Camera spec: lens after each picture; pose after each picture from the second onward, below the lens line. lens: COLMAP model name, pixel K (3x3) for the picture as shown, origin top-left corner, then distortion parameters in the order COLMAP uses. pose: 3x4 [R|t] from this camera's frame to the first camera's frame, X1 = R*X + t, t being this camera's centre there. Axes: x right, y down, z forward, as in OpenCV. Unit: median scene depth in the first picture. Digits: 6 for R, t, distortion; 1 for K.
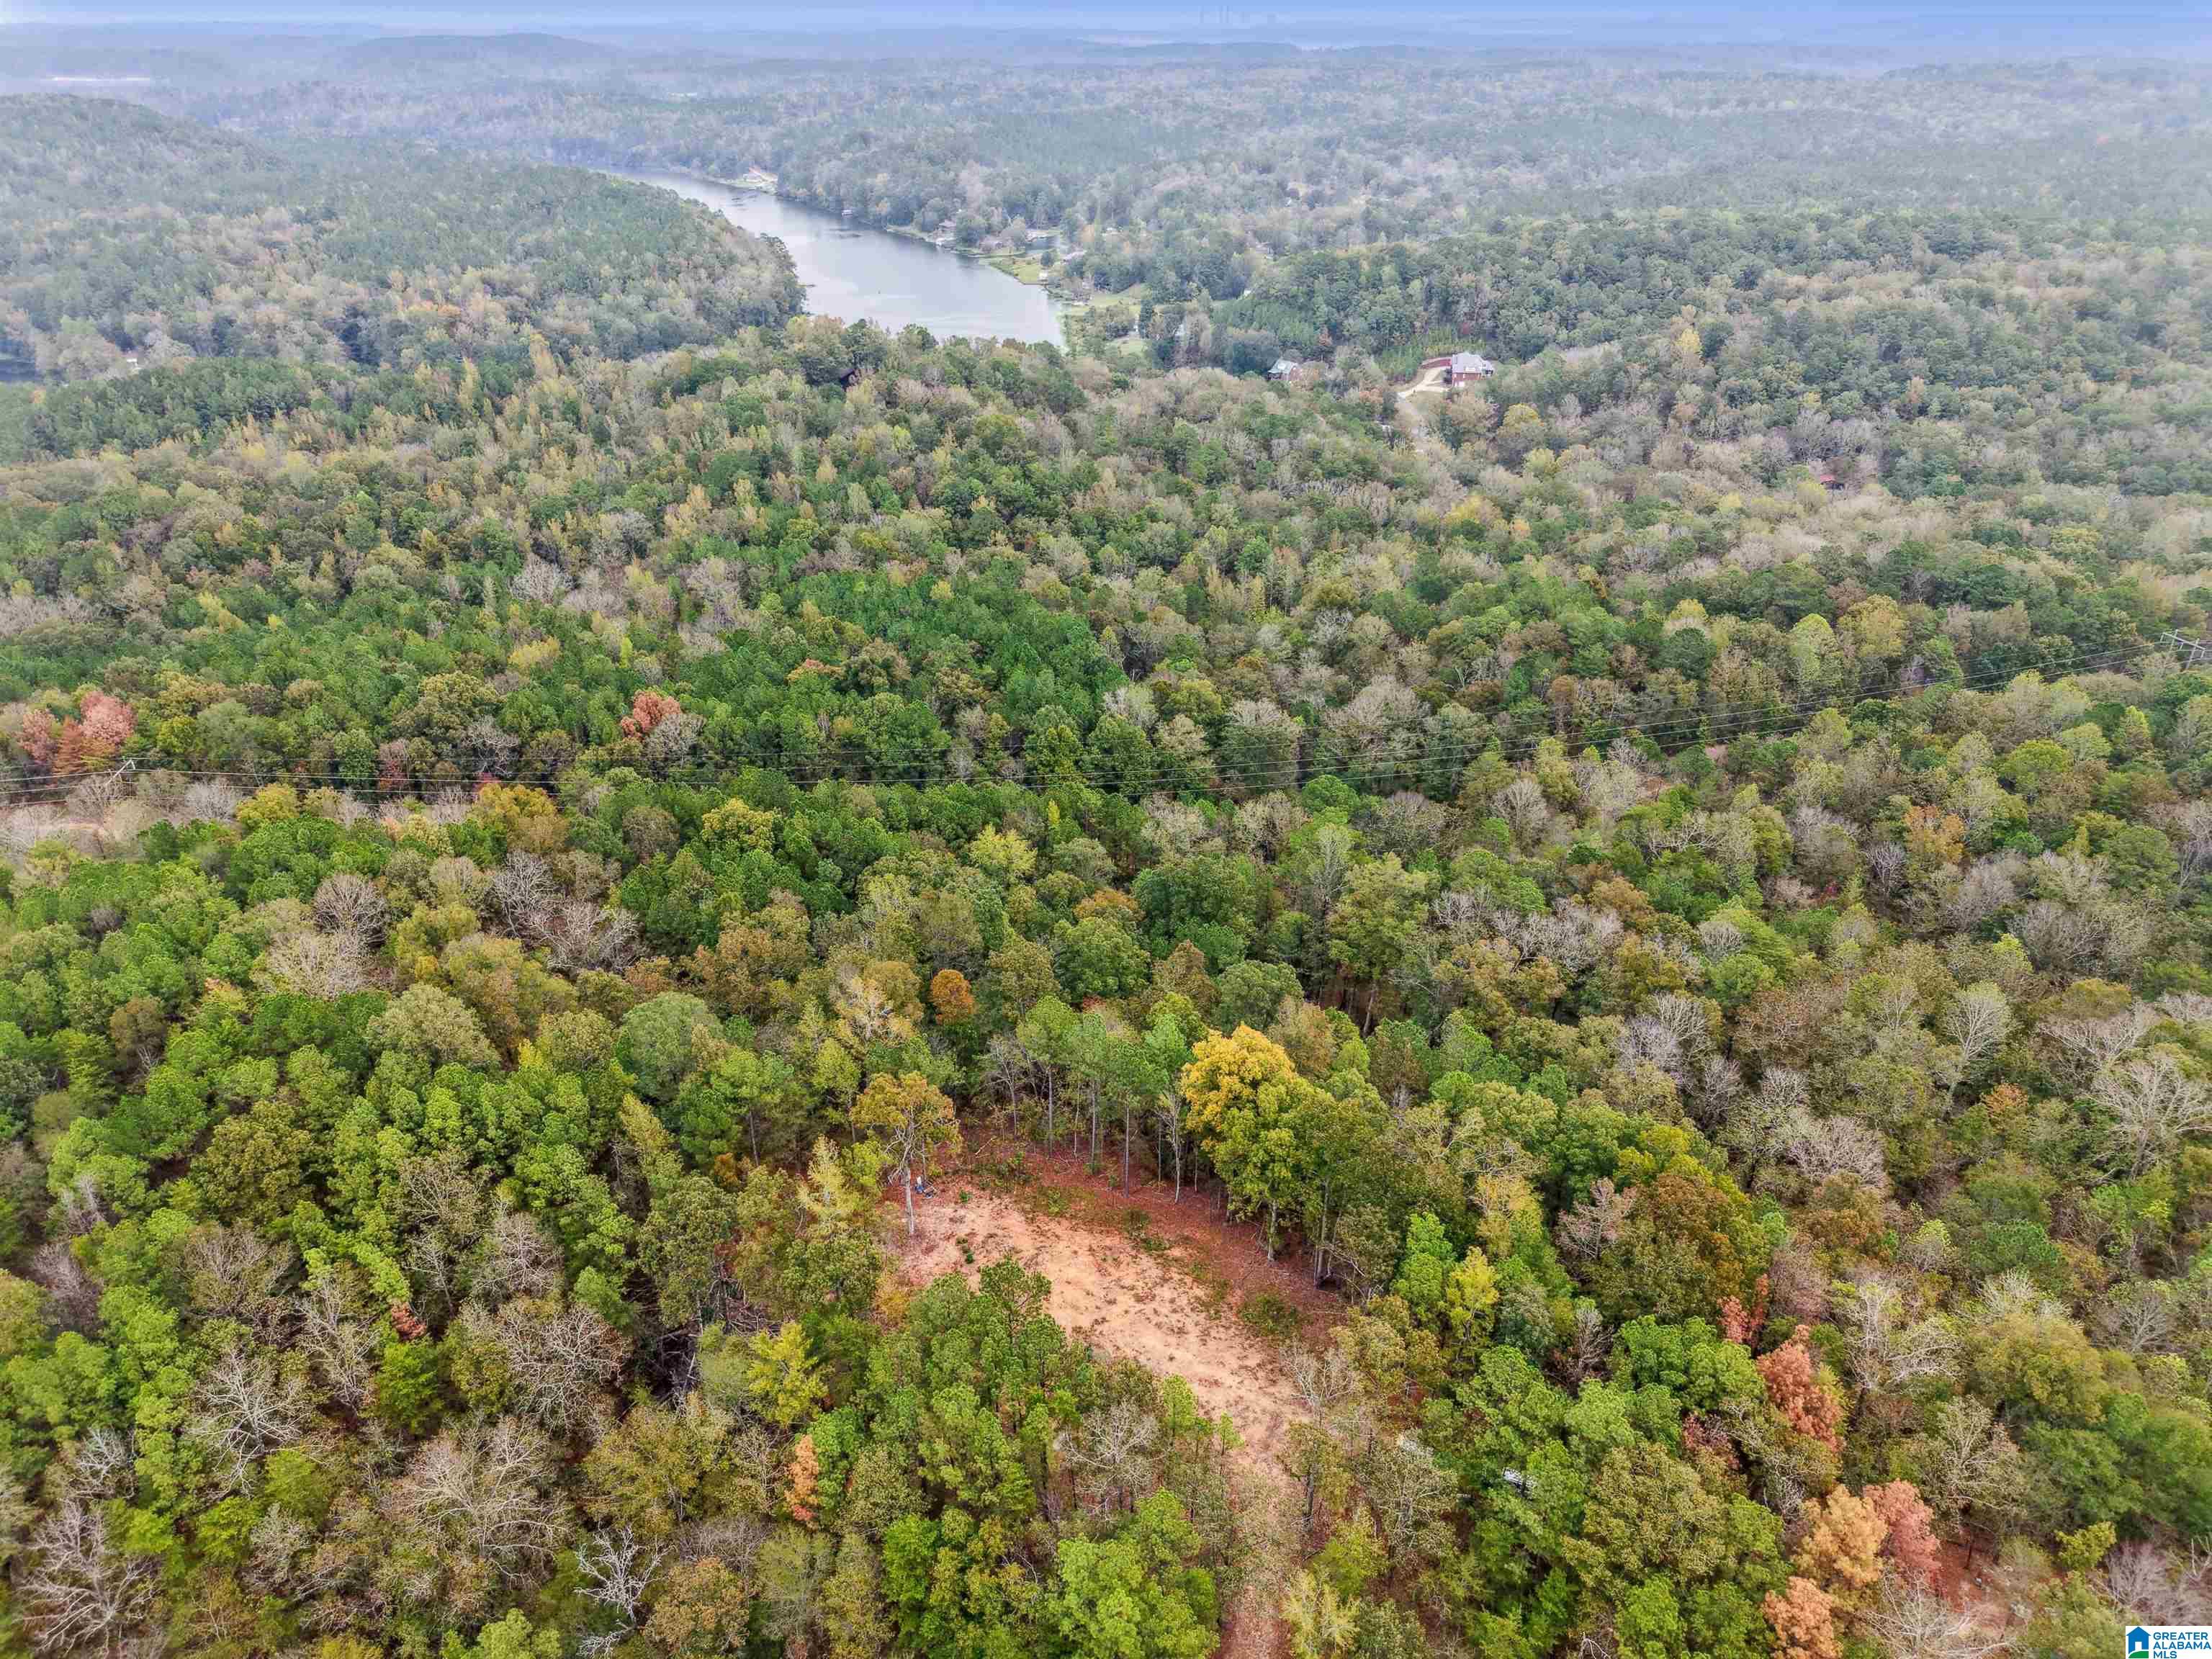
lens RADIAL K [[1494.8, 0, 1117.5], [0, 1494.8, 813.4], [0, 0, 1]] dist [0.015896, -0.015752]
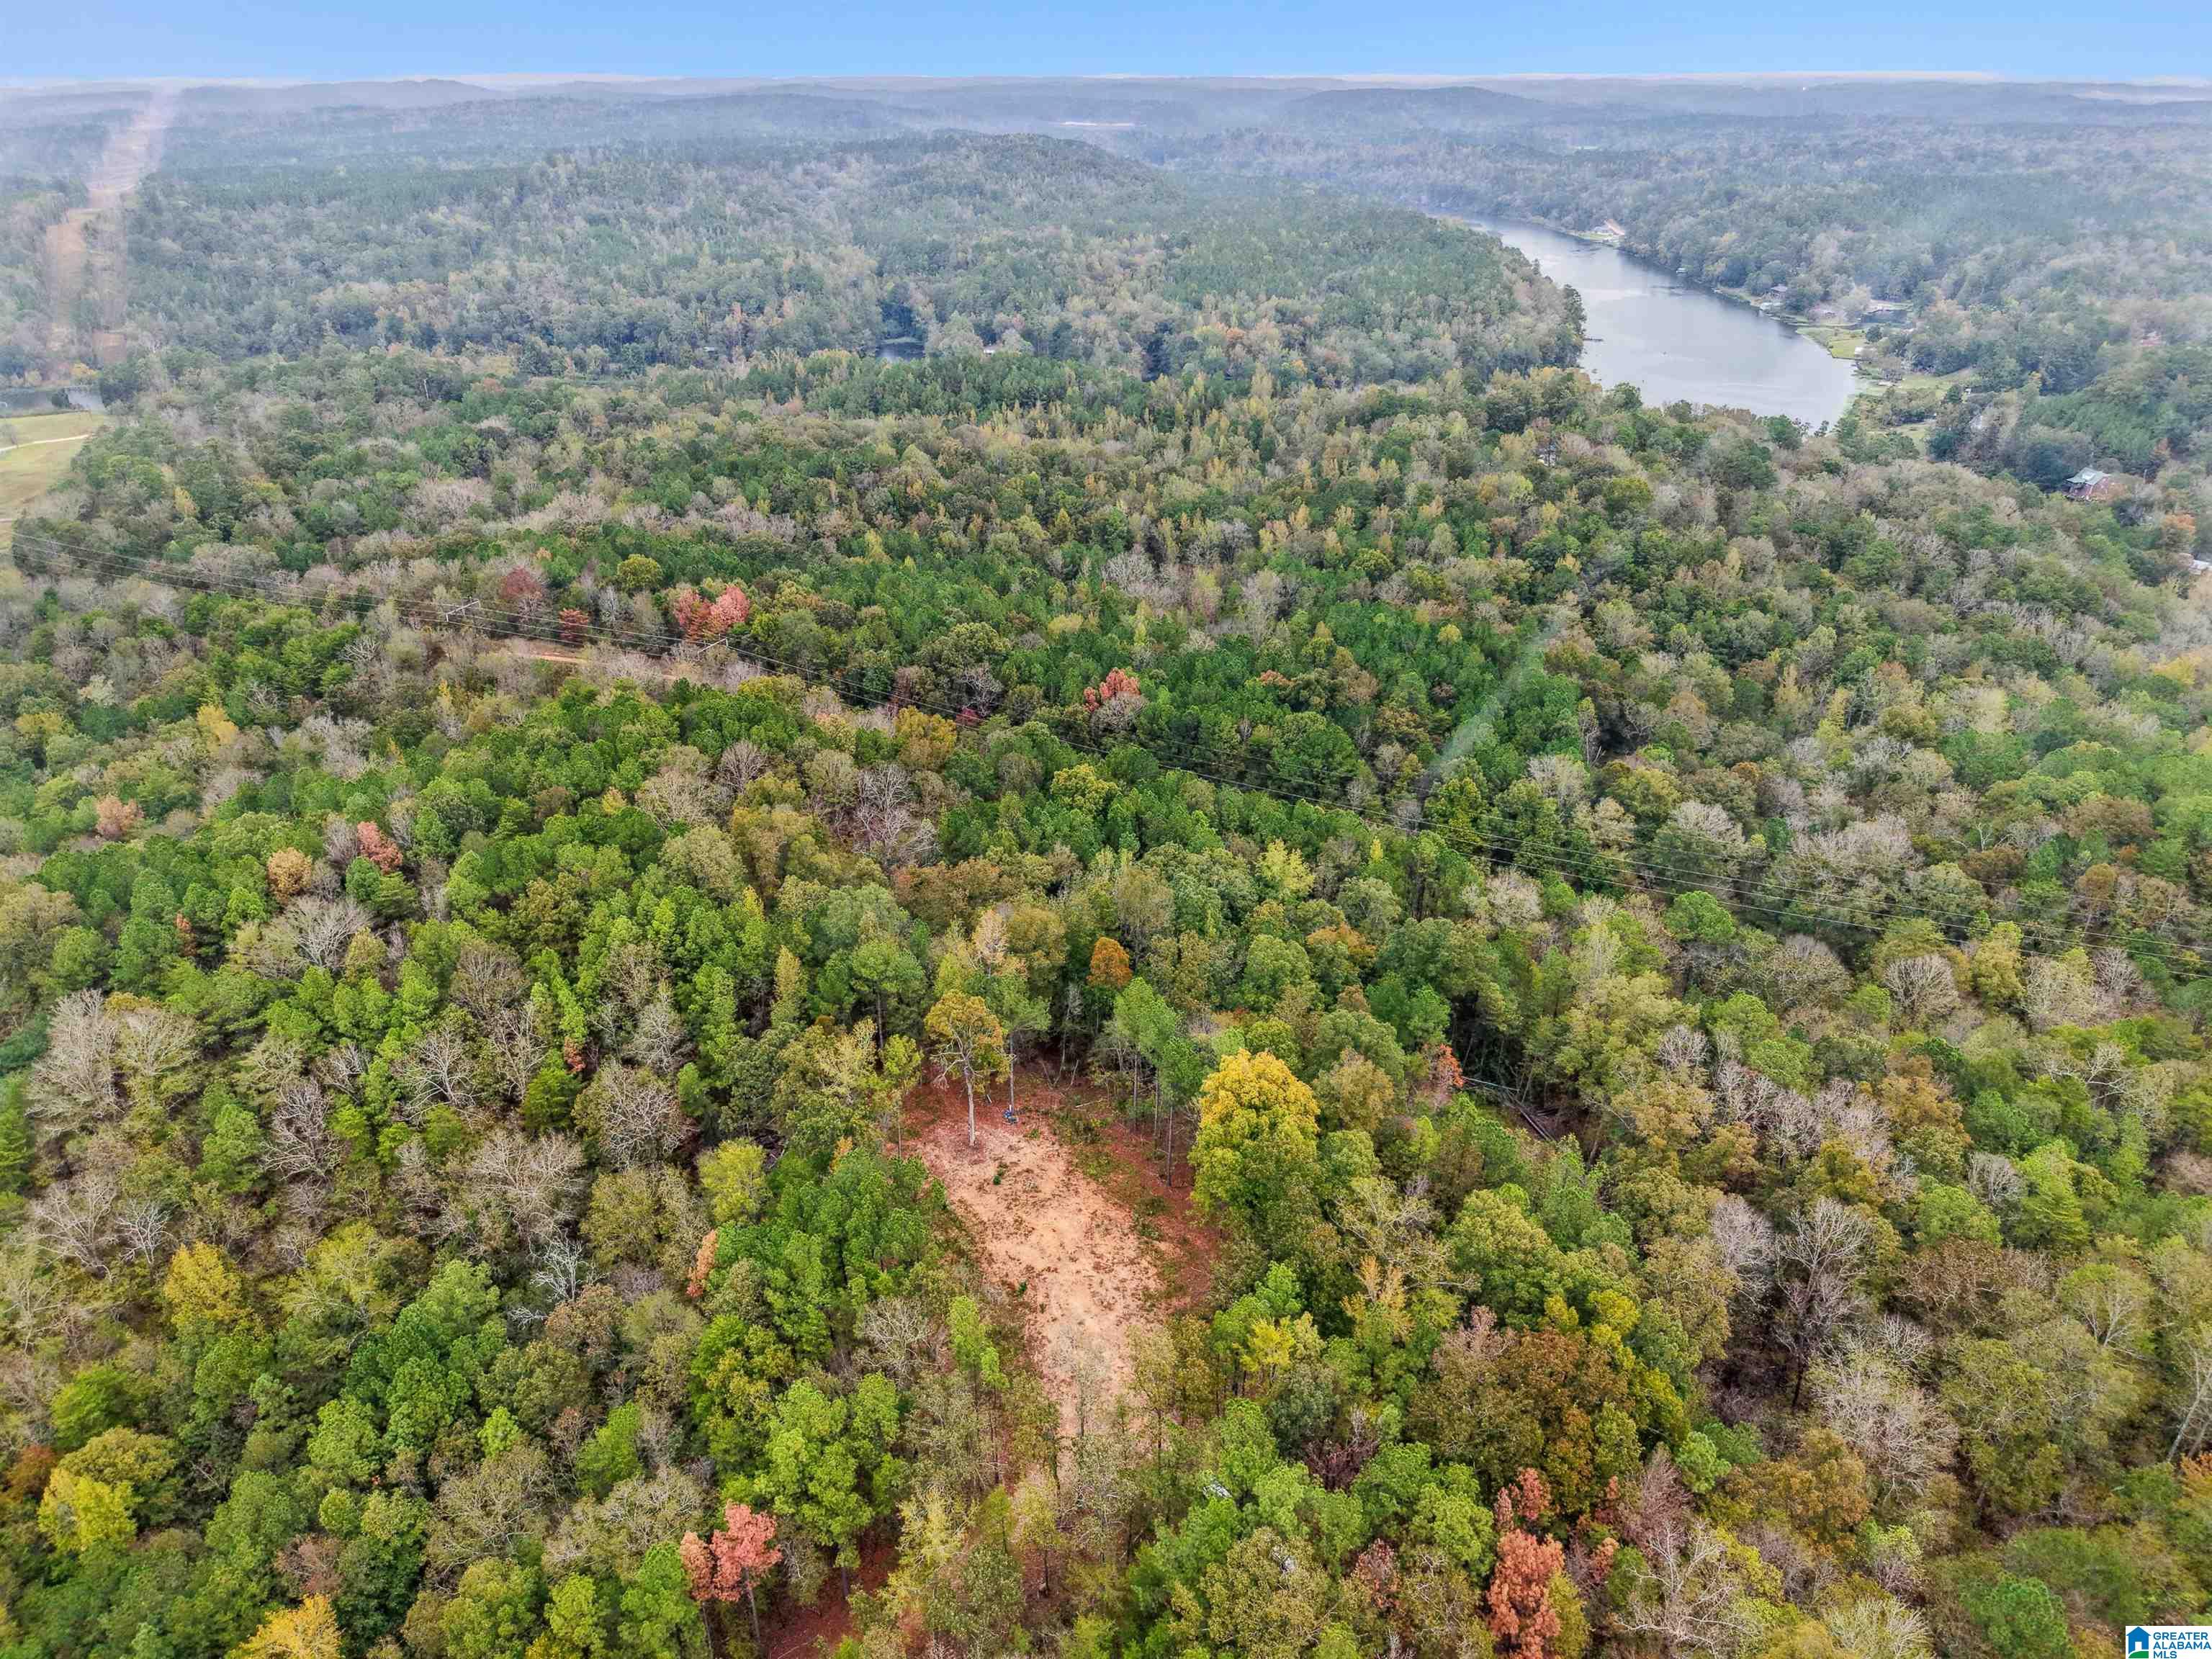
lens RADIAL K [[1494.8, 0, 1105.0], [0, 1494.8, 824.6], [0, 0, 1]] dist [0.015896, -0.015752]
pose [[0.851157, 0.236220, -0.468755, 0.236327], [-0.246853, 0.968240, 0.039694, -0.010888], [0.463244, 0.081927, 0.882436, 0.025422]]
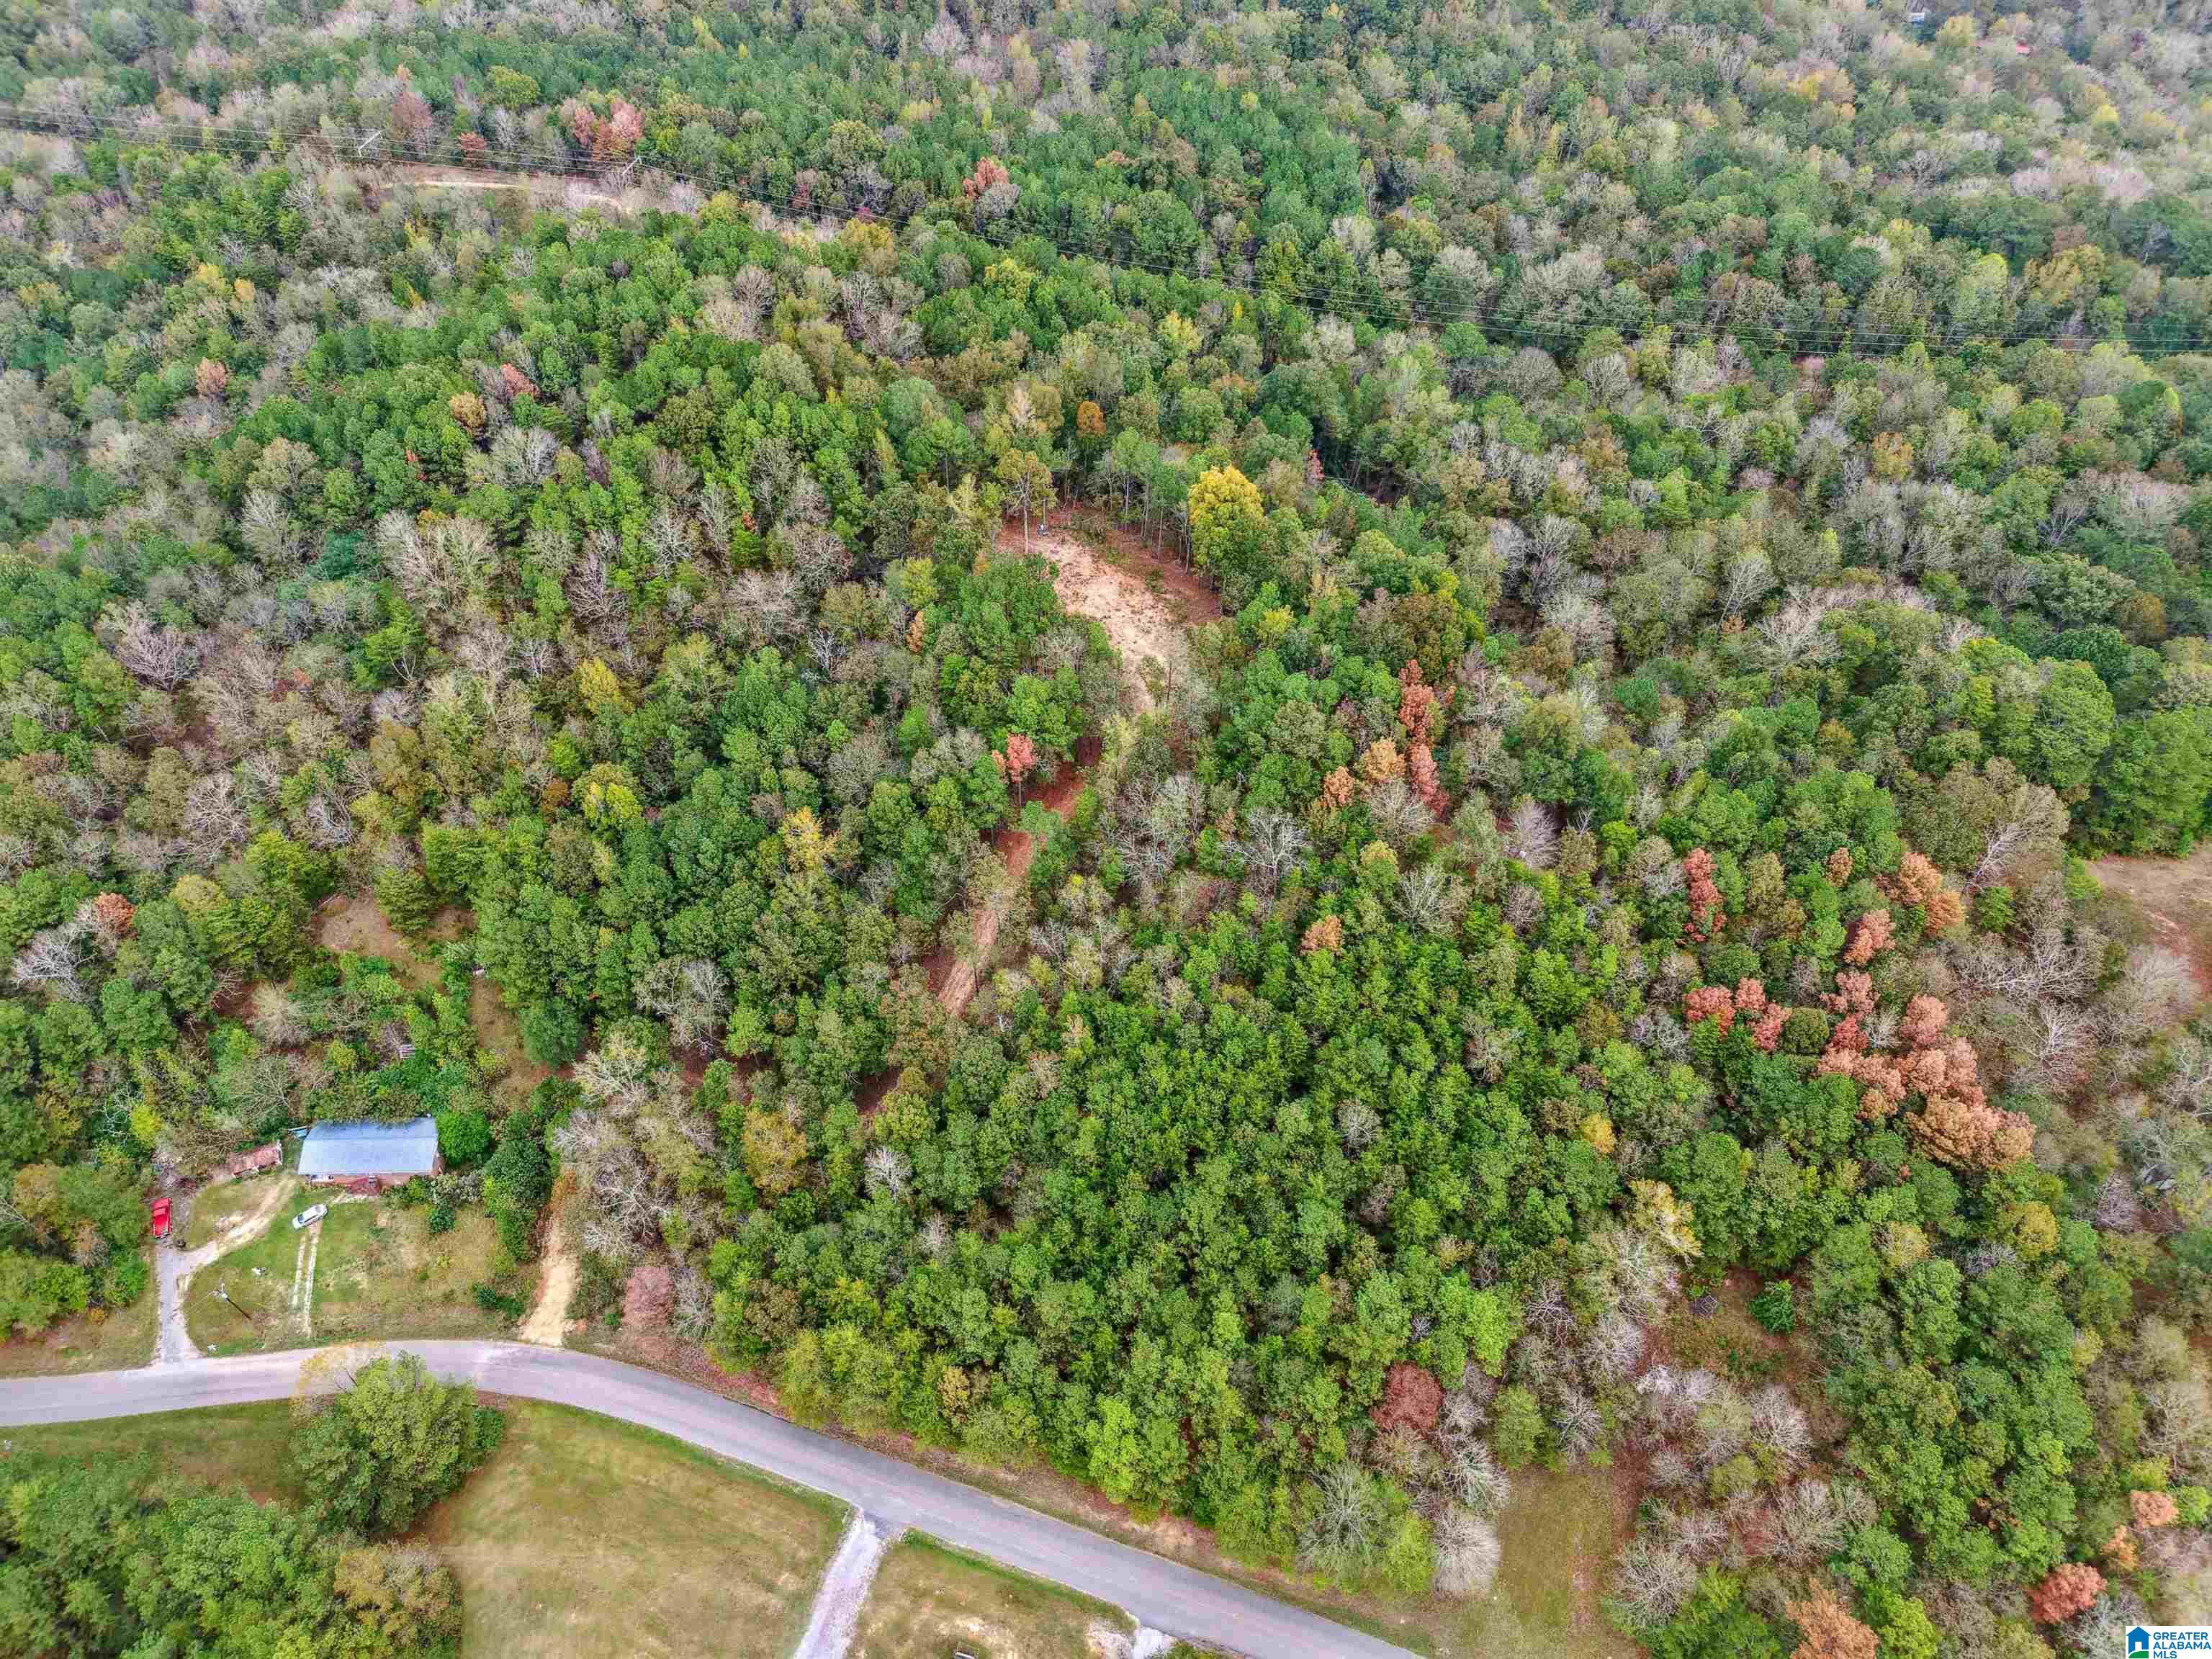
lens RADIAL K [[1494.8, 0, 1117.5], [0, 1494.8, 816.2], [0, 0, 1]] dist [0.015896, -0.015752]
pose [[0.943564, 0.255375, -0.210881, 0.225691], [-0.172424, 0.922423, 0.345553, -0.025290], [0.282767, -0.289690, 0.914397, -0.347061]]
